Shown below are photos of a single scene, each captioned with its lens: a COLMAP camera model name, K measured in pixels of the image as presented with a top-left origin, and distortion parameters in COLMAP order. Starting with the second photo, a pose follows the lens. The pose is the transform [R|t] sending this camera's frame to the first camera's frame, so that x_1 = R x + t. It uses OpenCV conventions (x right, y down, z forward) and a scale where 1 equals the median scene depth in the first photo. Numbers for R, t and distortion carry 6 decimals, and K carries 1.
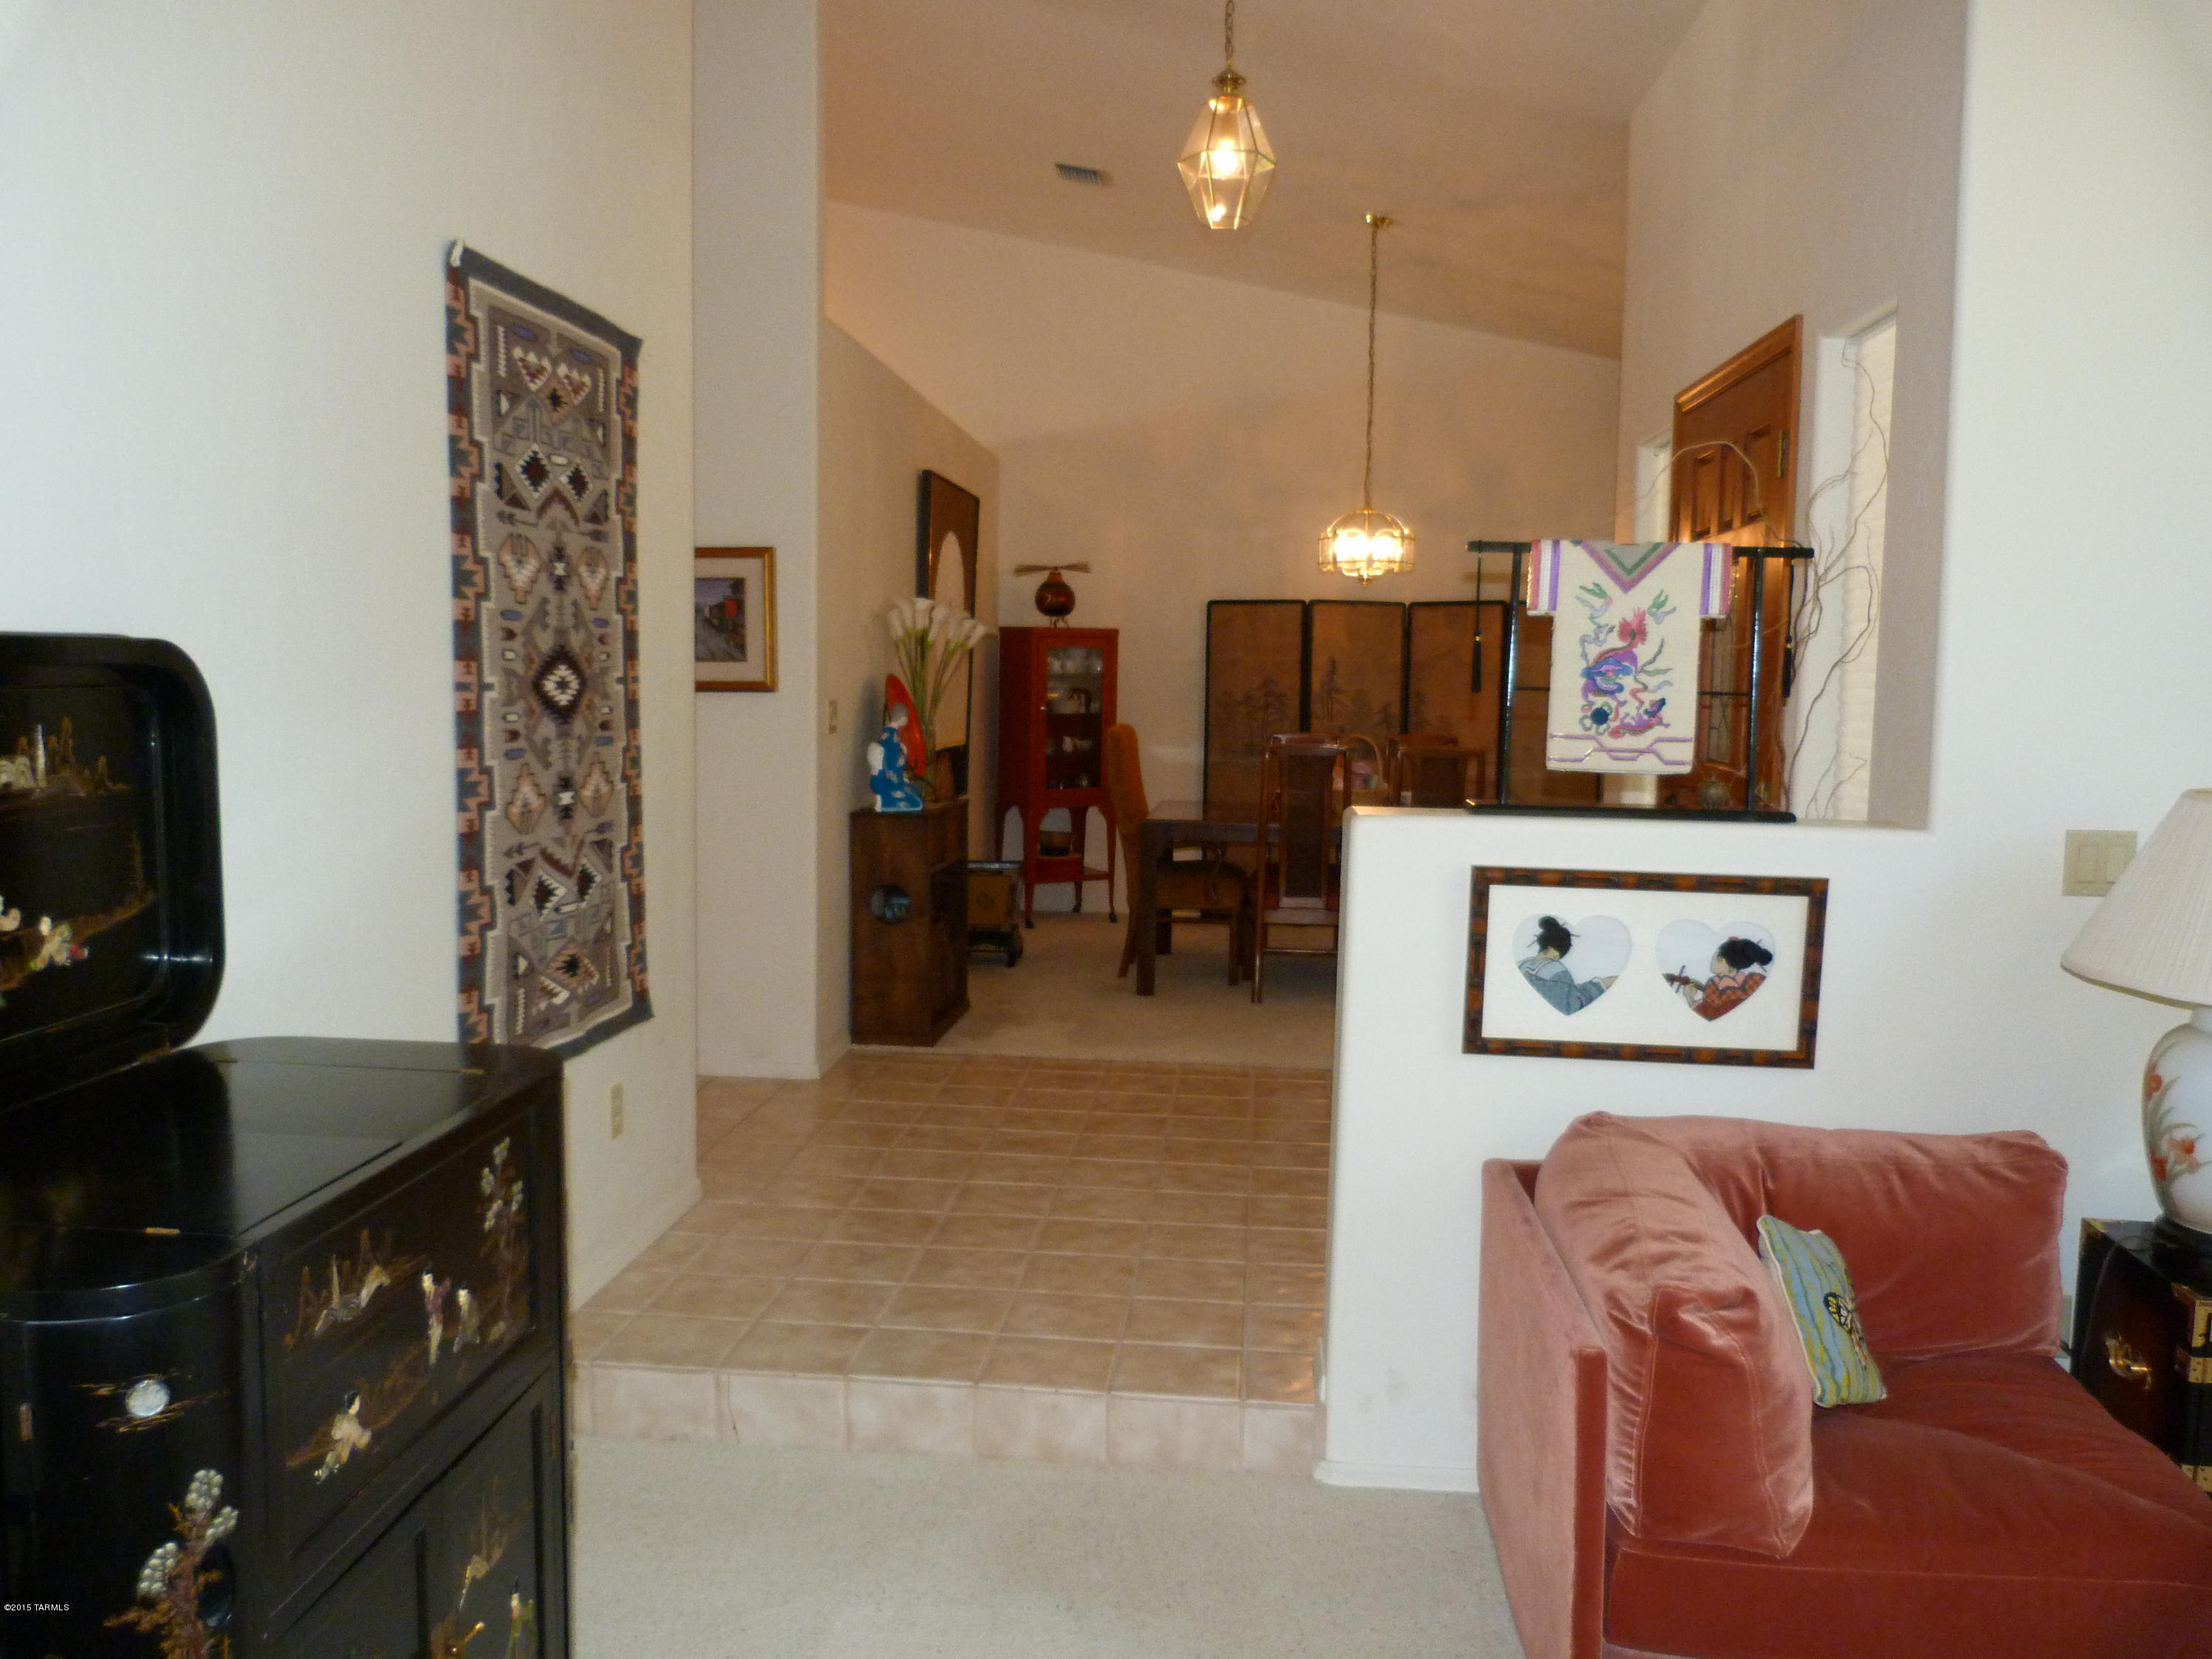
lens RADIAL K [[1657.2, 0, 1105.0], [0, 1657.2, 830.0], [0, 0, 1]] dist [-0.011789, -0.004133]
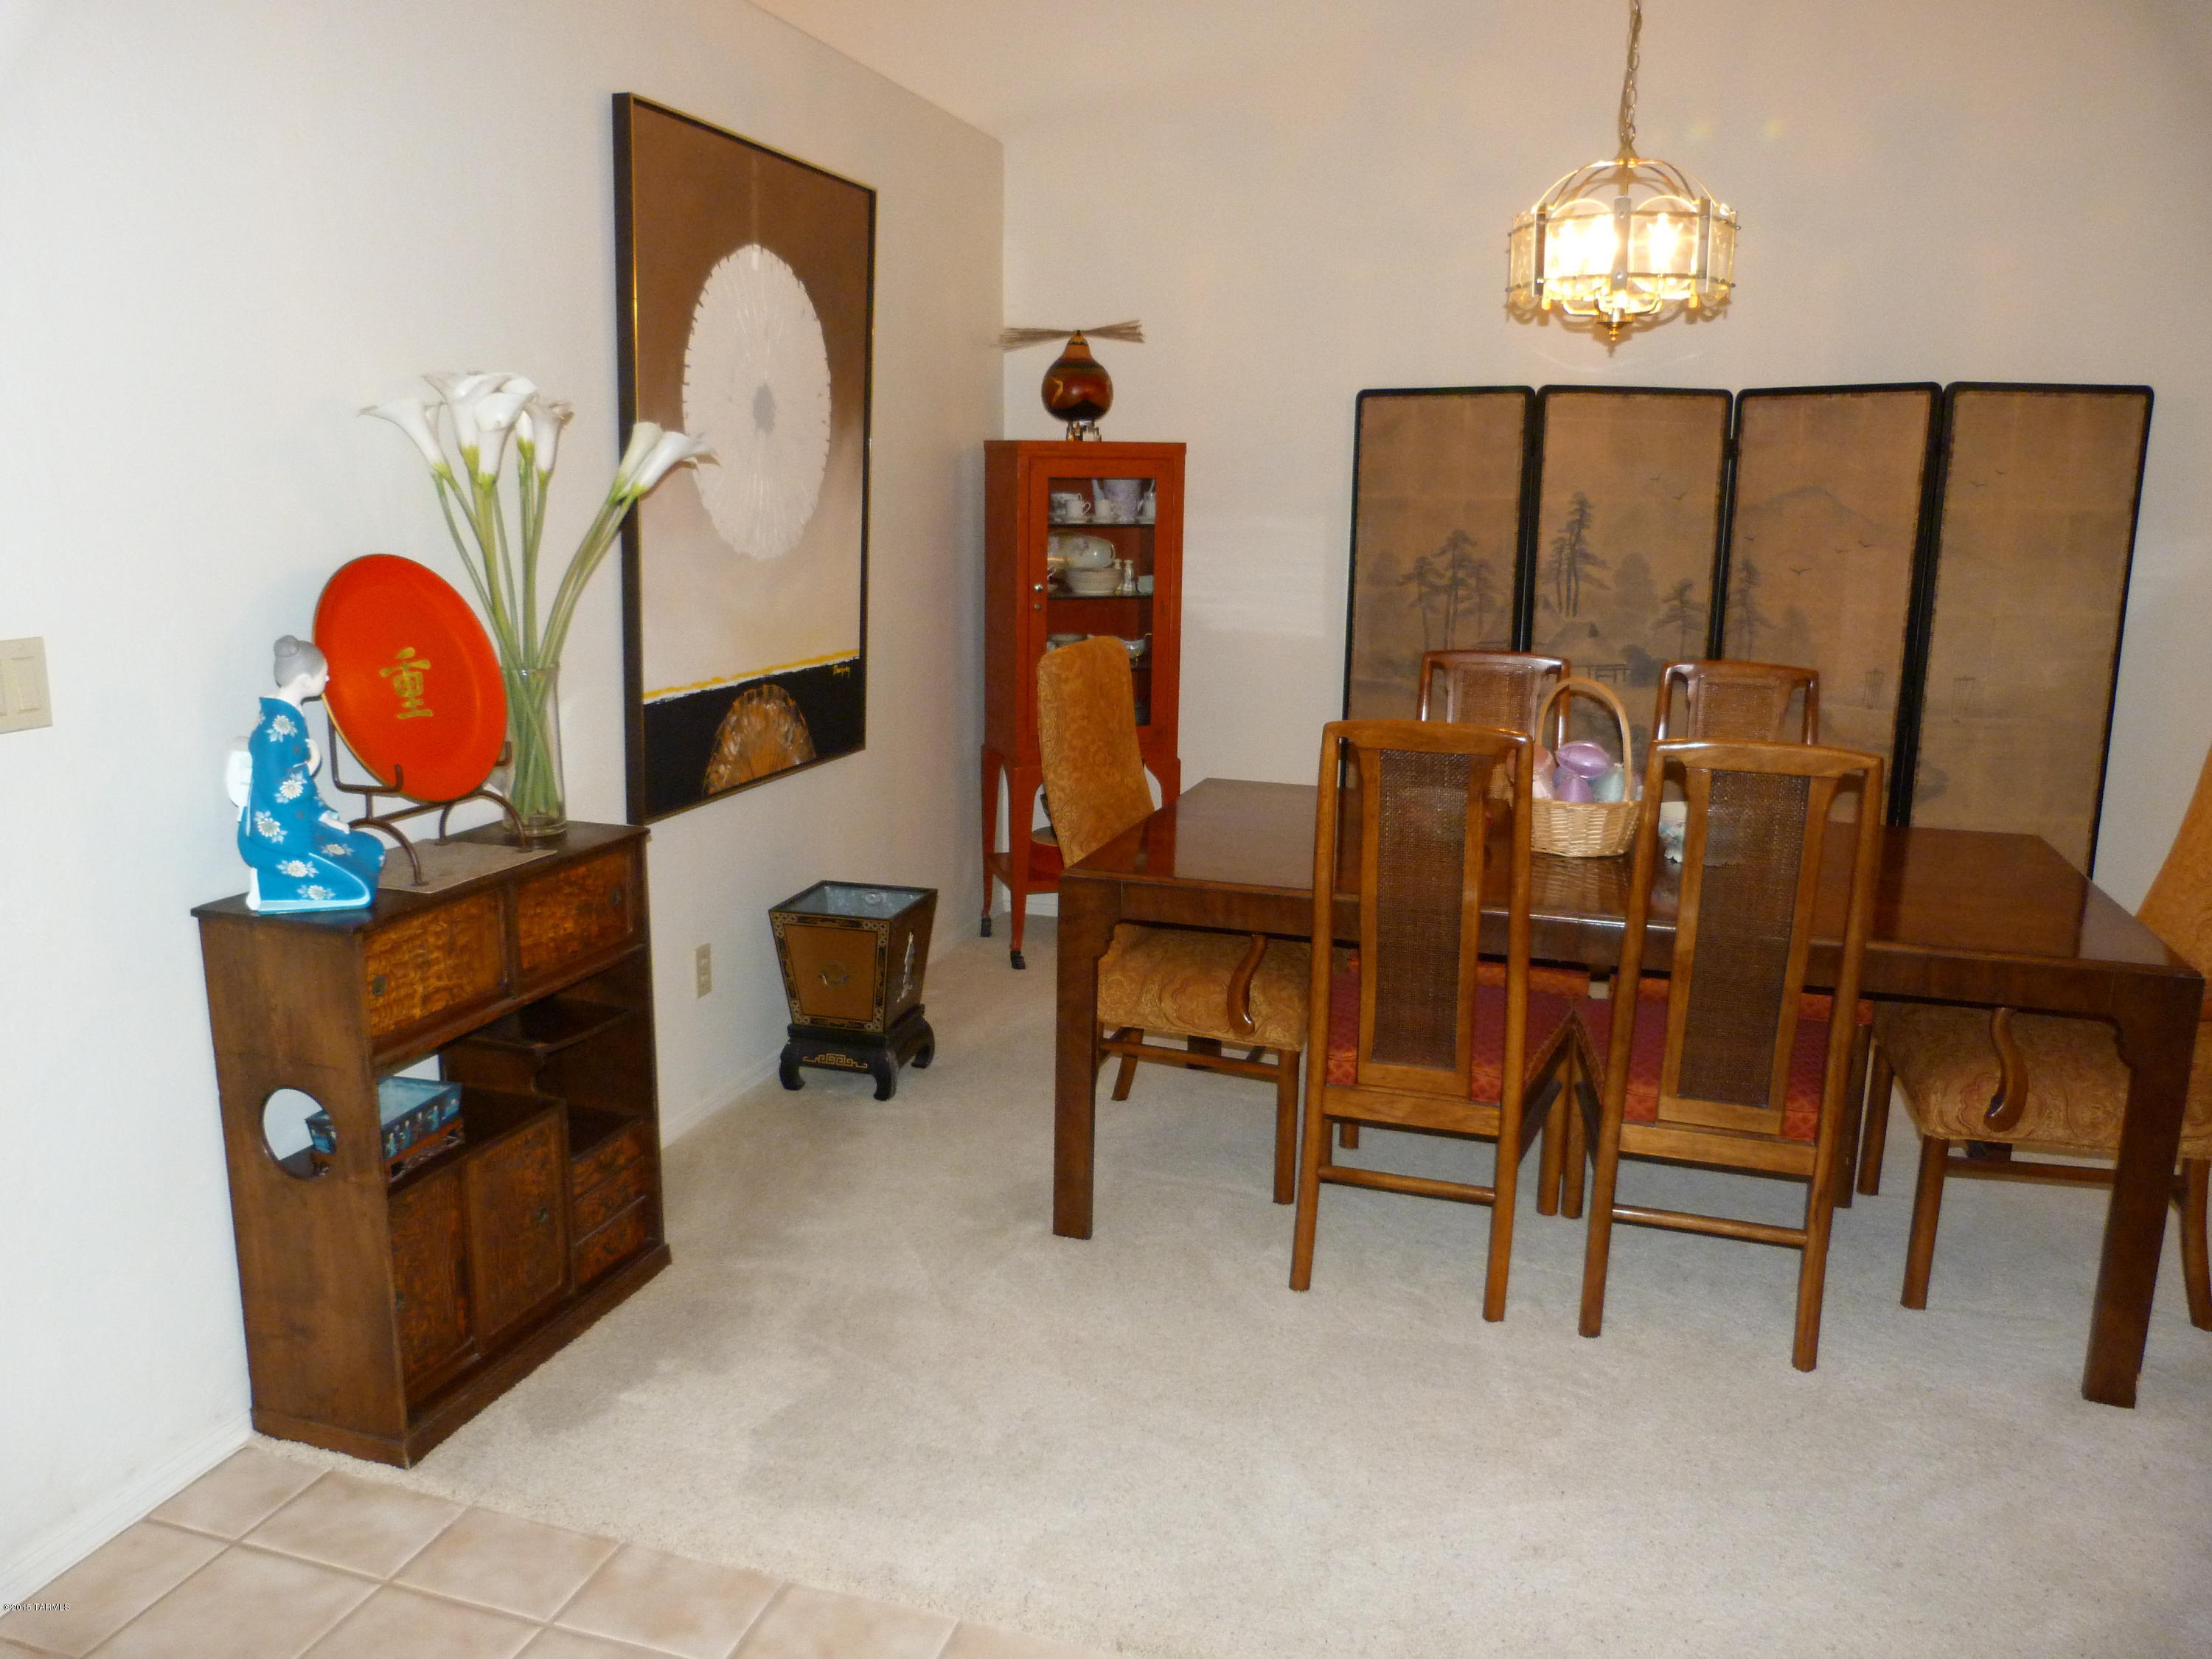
lens RADIAL K [[1657.2, 0, 1103.2], [0, 1657.2, 829.4], [0, 0, 1]] dist [-0.011789, -0.004133]
pose [[0.978127, 0.041747, -0.203777, 0.099645], [-0.019256, 0.993619, 0.111133, -0.053505], [0.207116, -0.104779, 0.972689, 0.437419]]
